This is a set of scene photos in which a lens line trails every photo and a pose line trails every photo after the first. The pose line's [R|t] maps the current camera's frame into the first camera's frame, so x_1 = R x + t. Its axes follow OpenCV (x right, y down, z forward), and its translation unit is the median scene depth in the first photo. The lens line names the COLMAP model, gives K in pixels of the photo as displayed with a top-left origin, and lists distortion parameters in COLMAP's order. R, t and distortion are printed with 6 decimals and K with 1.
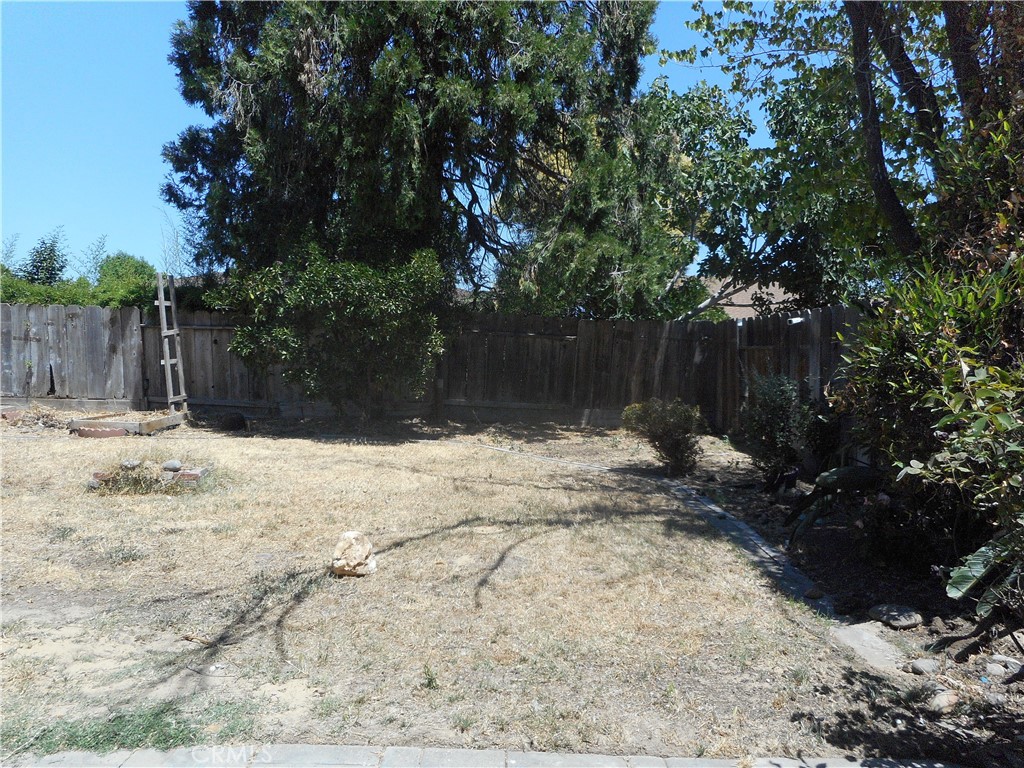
lens RADIAL K [[762.8, 0, 512.0], [0, 762.8, 384.0], [0, 0, 1]] dist [-0.001591, -0.003791]
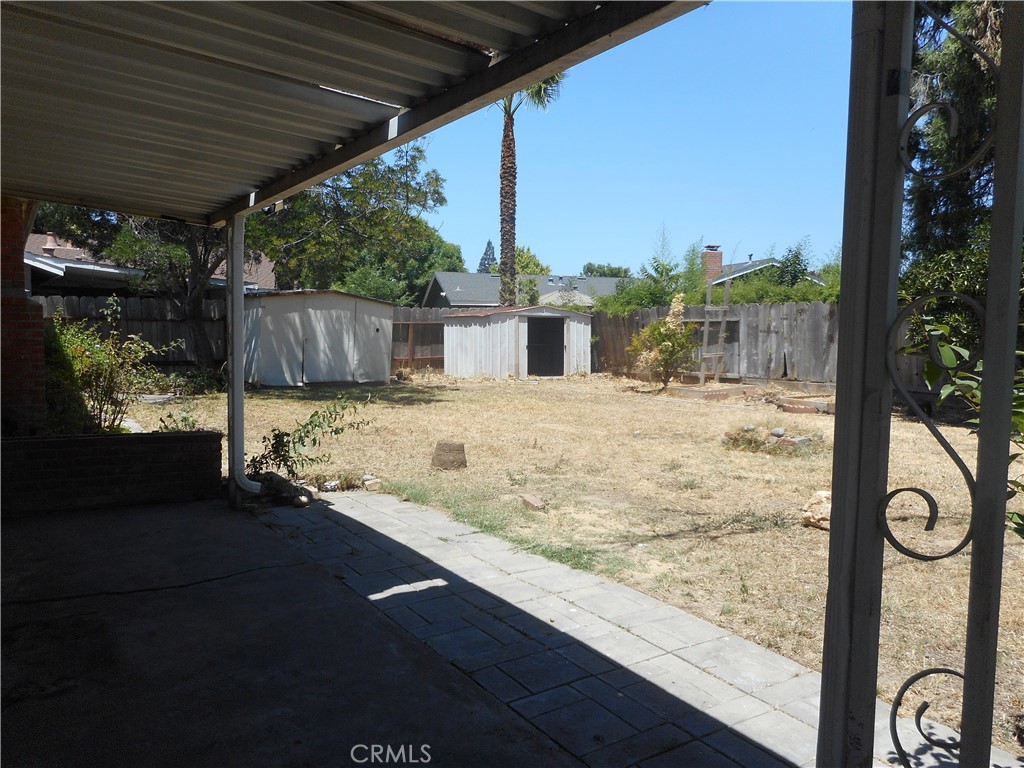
lens RADIAL K [[762.8, 0, 512.0], [0, 762.8, 384.0], [0, 0, 1]] dist [-0.001591, -0.003791]
pose [[0.531868, 0.036615, -0.846035, 0.367286], [-0.027288, 0.999287, 0.026092, 0.009322], [0.846387, 0.009209, 0.532488, -0.015171]]
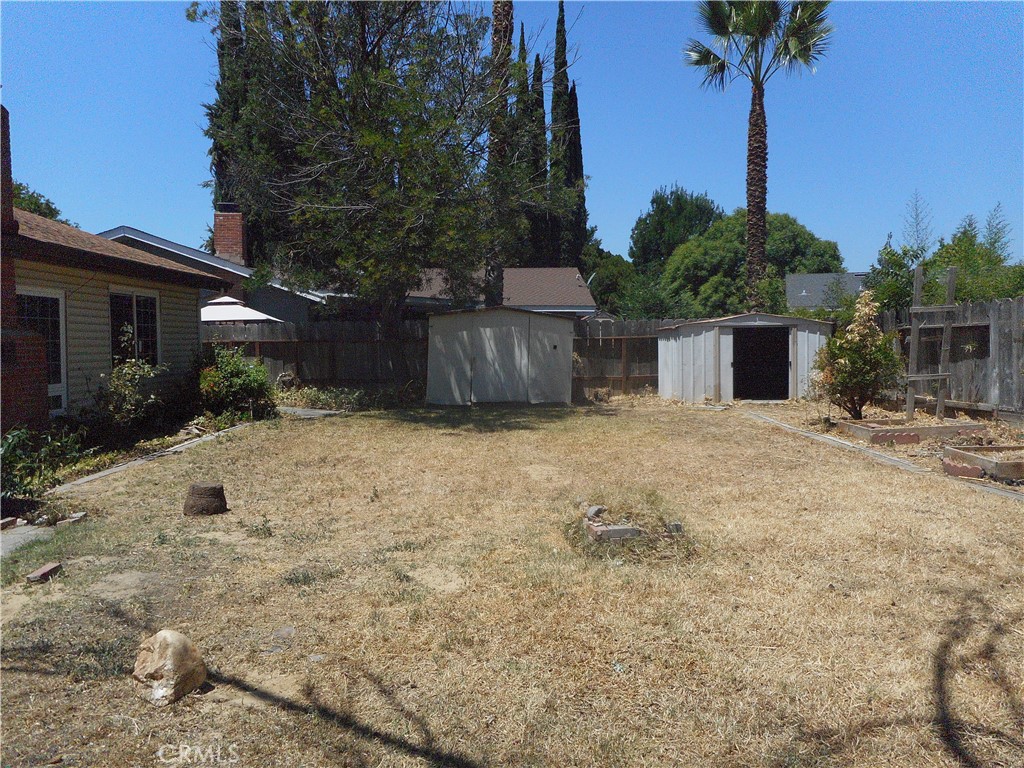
lens RADIAL K [[781.4, 0, 512.0], [0, 781.4, 384.0], [0, 0, 1]] dist [0.003439, 0.000904]
pose [[-0.016935, 0.026699, -0.999500, 0.386977], [-0.027249, 0.999260, 0.027155, -0.042061], [0.999485, 0.027696, -0.016195, 0.920622]]
